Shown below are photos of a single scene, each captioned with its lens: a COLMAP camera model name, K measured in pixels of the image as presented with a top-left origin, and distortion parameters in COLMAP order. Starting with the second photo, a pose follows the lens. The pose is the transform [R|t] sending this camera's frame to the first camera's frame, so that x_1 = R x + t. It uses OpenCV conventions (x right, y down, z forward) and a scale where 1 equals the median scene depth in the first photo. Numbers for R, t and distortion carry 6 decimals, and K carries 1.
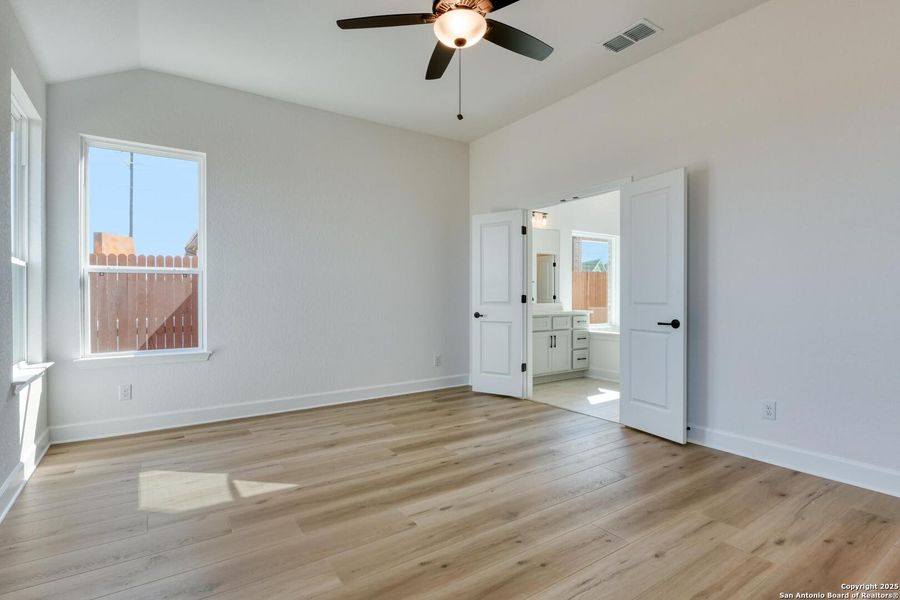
lens RADIAL K [[460.9, 0, 447.0], [0, 460.9, 298.0], [0, 0, 1]] dist [-0.005514, -0.001416]
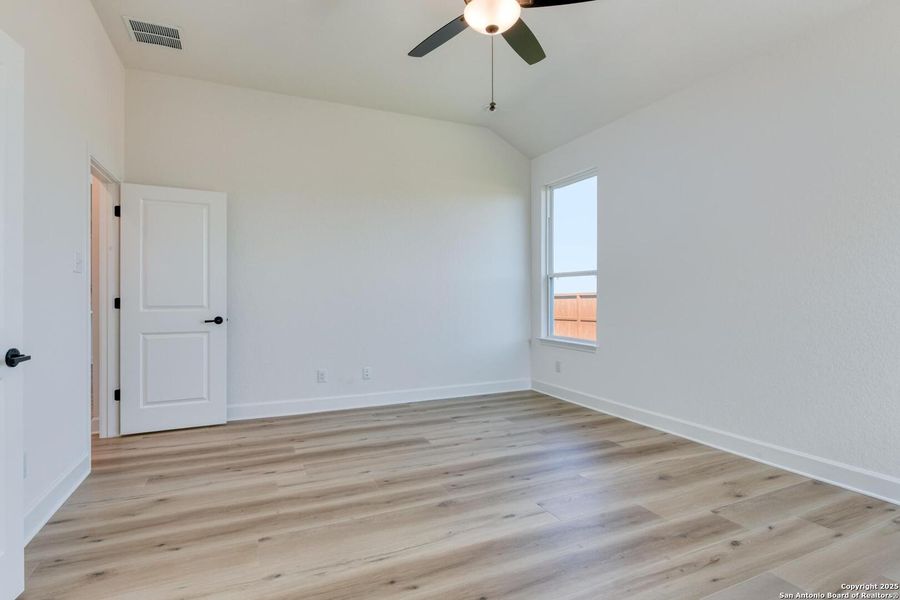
lens RADIAL K [[448.0, 0, 448.2], [0, 448.0, 297.4], [0, 0, 1]] dist [-0.005857, -0.001078]
pose [[-0.985053, 0.011483, 0.171868, -0.038302], [0.011177, 0.999934, -0.002751, 0.005538], [-0.171889, -0.000789, -0.985116, 1.732408]]
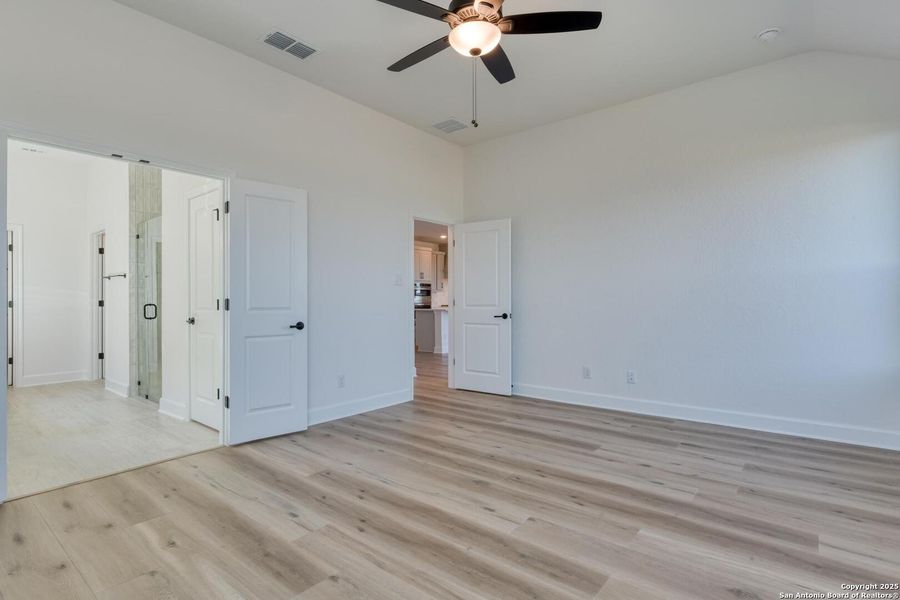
lens RADIAL K [[448.0, 0, 448.2], [0, 448.0, 297.4], [0, 0, 1]] dist [-0.005857, -0.001078]
pose [[-0.290810, 0.012284, 0.956702, -0.821129], [0.010451, 0.999899, -0.009662, 0.002693], [-0.956724, 0.007189, -0.290908, 1.224831]]
